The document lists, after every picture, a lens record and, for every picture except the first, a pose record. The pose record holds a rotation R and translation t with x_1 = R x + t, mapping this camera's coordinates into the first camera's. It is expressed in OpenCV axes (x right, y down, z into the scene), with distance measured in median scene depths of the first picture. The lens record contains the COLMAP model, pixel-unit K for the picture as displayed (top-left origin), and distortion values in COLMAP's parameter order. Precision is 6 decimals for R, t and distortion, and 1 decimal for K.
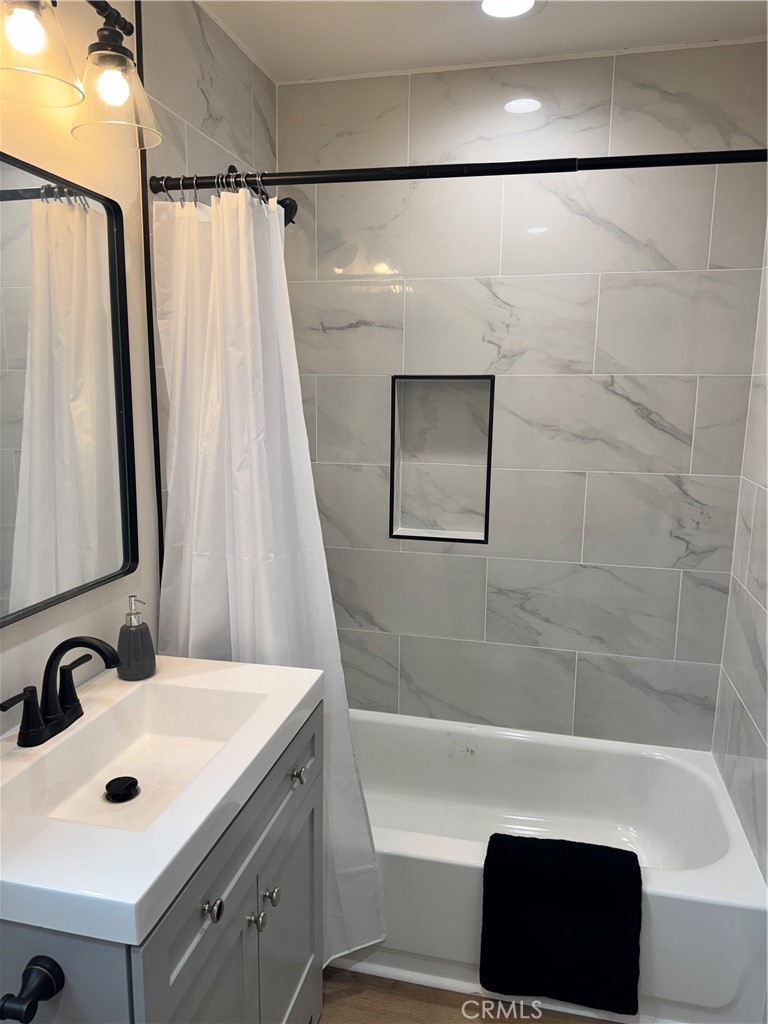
lens RADIAL K [[721.9, 0, 393.2], [0, 721.9, 514.7], [0, 0, 1]] dist [0.066000, -0.081036]
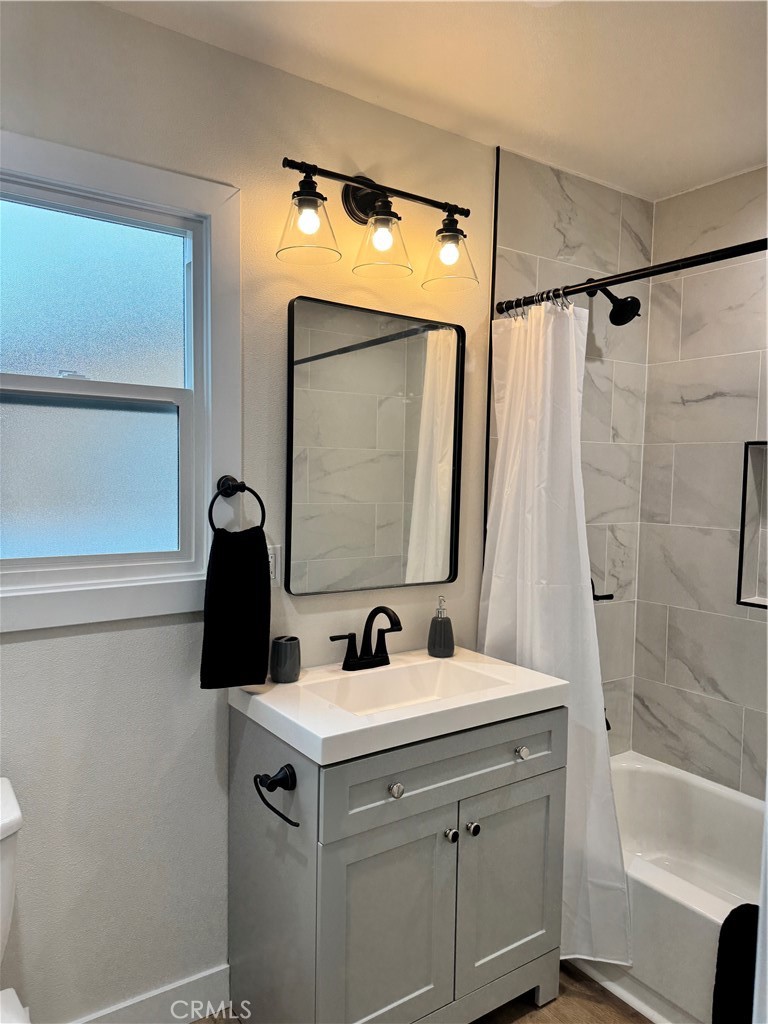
lens RADIAL K [[721.9, 0, 380.4], [0, 721.9, 518.2], [0, 0, 1]] dist [0.066000, -0.081036]
pose [[0.733712, 0.041261, -0.678207, 0.421157], [-0.124354, 0.989450, -0.074335, 0.069260], [0.667984, 0.138878, 0.731102, -0.098929]]
